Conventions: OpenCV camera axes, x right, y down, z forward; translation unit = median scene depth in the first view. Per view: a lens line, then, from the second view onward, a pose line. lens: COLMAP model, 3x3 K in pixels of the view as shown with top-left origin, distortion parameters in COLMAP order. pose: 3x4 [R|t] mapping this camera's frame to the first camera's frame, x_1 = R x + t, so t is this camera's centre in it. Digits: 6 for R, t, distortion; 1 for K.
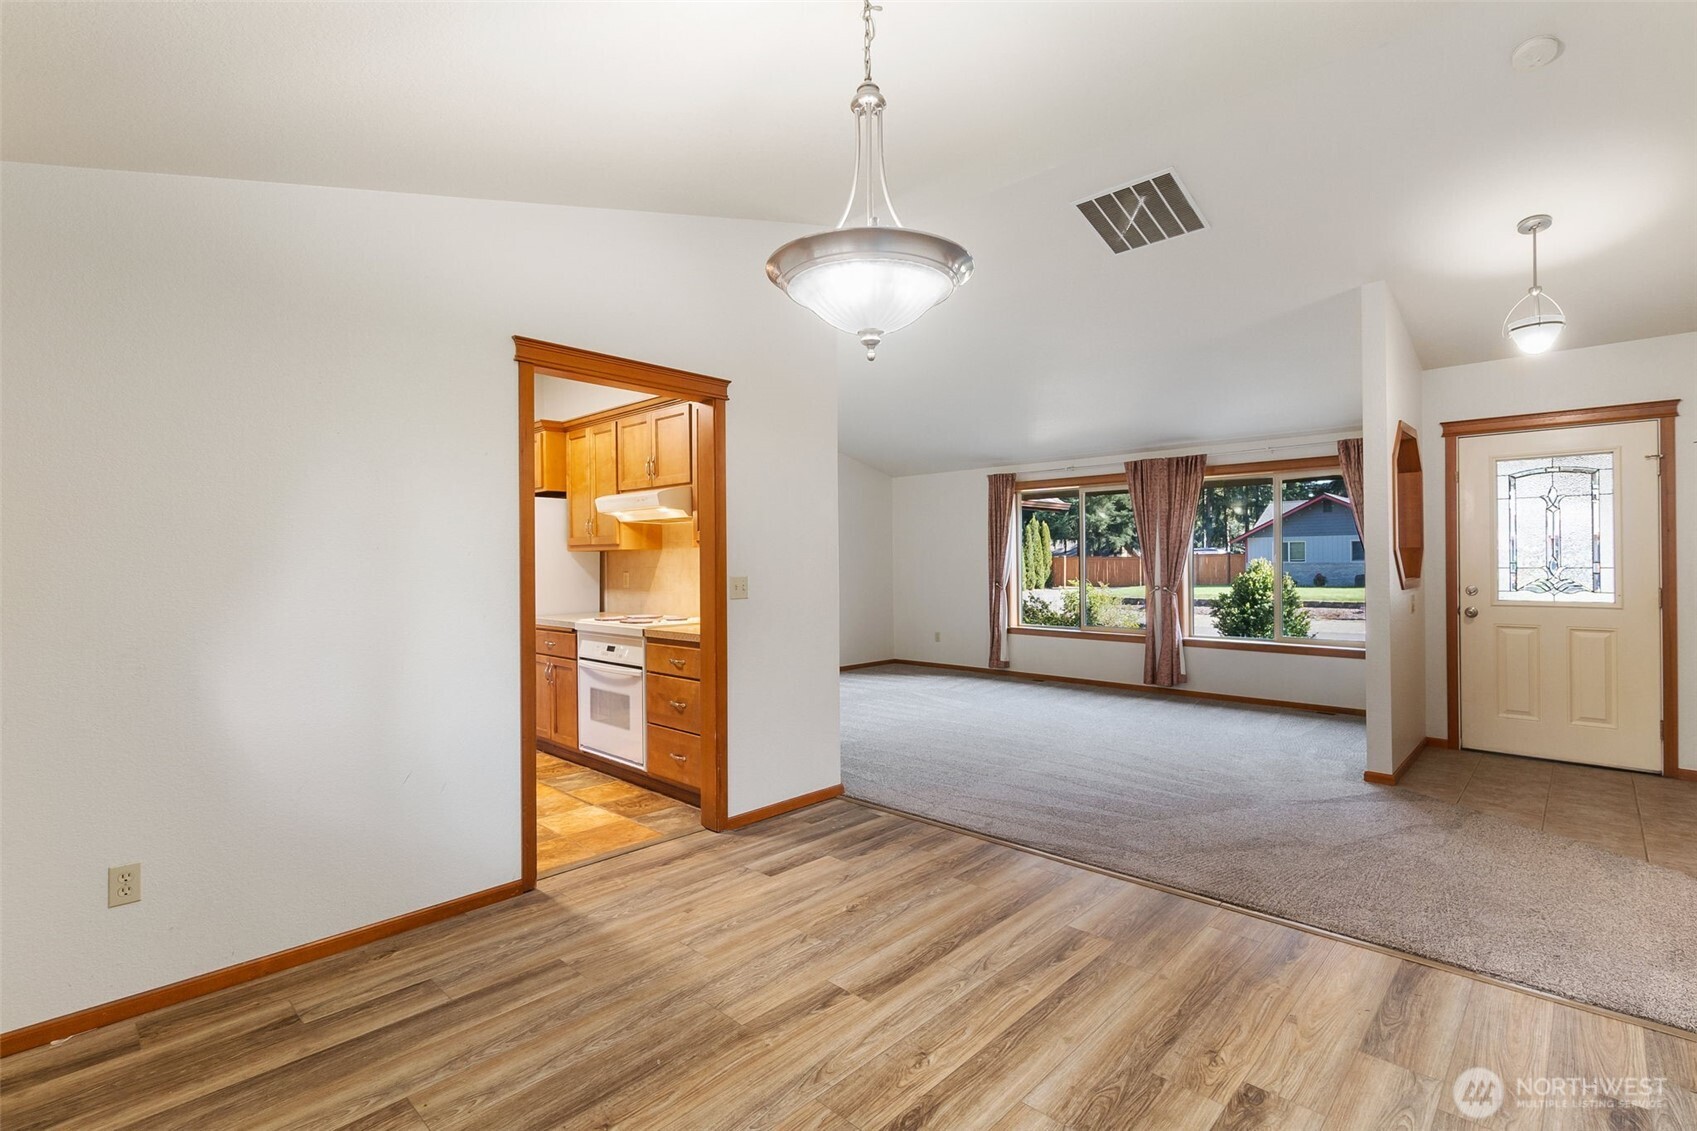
lens RADIAL K [[782.9, 0, 848.5], [0, 782.9, 565.5], [0, 0, 1]] dist [0.000963, 0.000191]
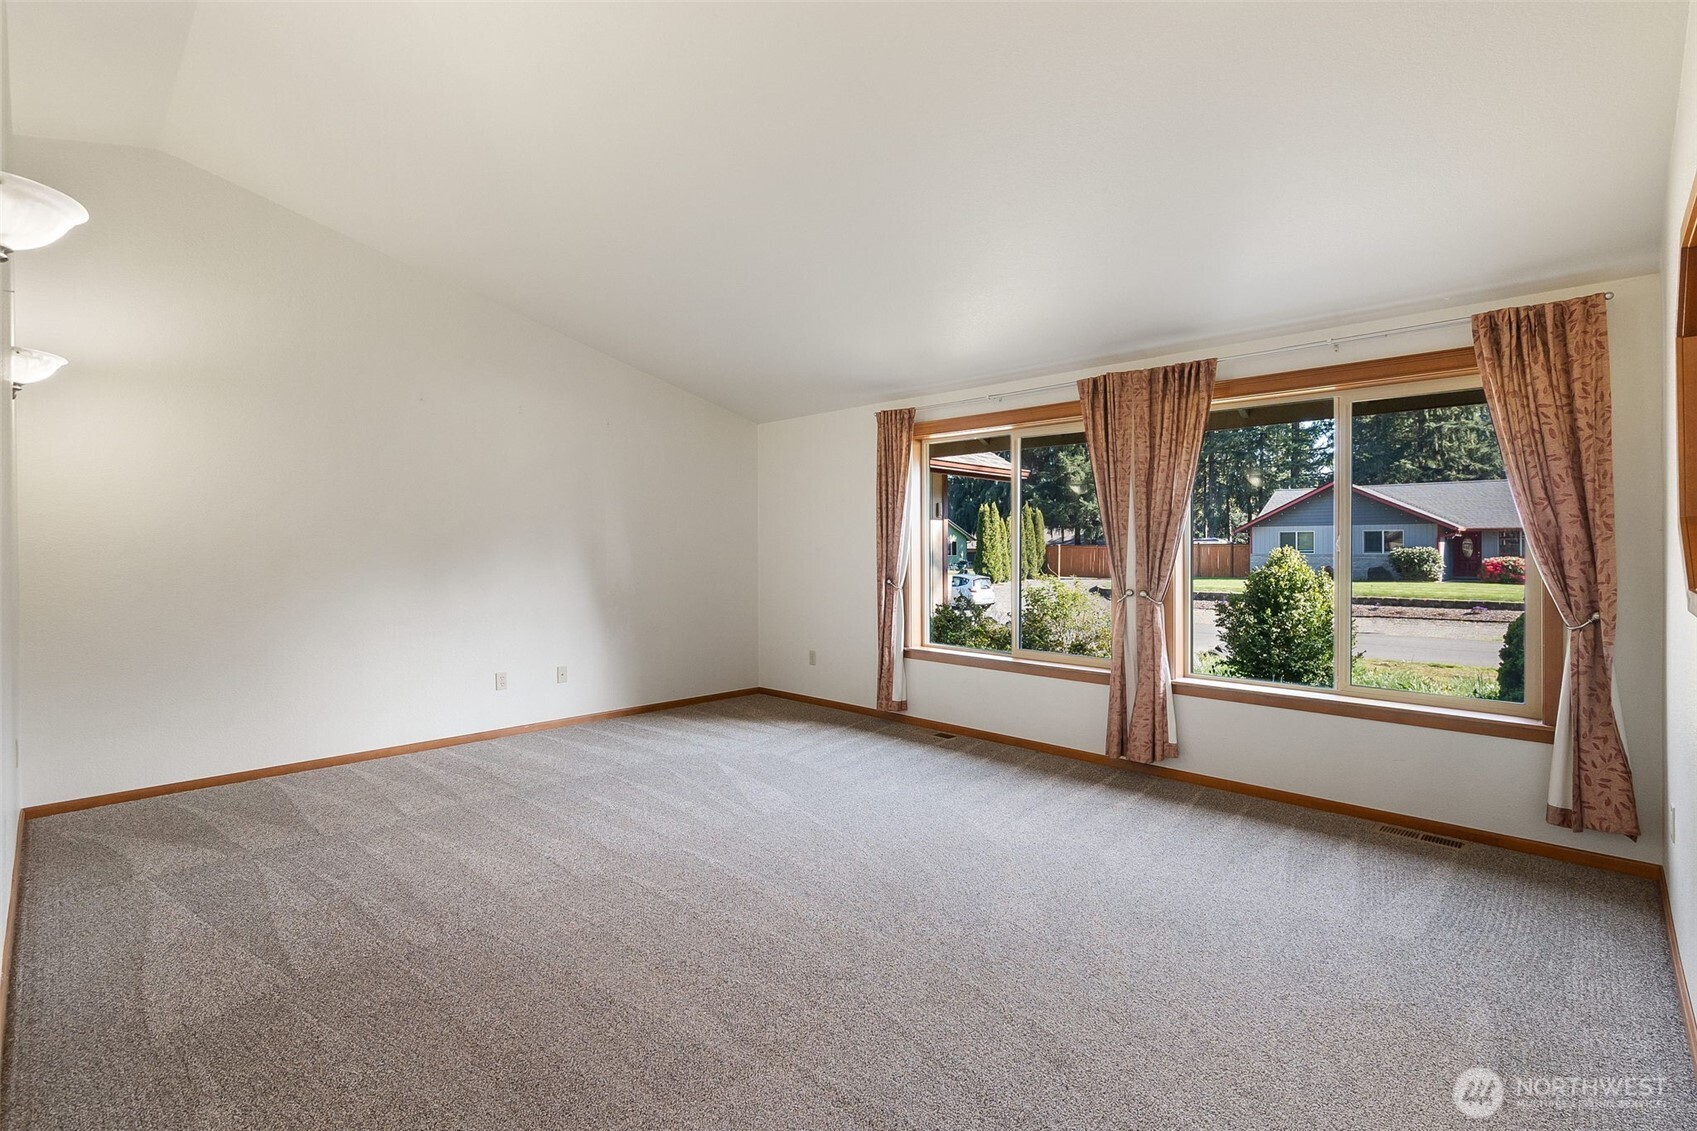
lens RADIAL K [[778.7, 0, 849.4], [0, 778.7, 551.0], [0, 0, 1]] dist [-0.001356, -0.000120]
pose [[0.999951, 0.009629, -0.002377, 0.158674], [-0.009635, 0.999951, -0.002253, 0.000336], [0.002355, 0.002276, 0.999995, 0.356406]]
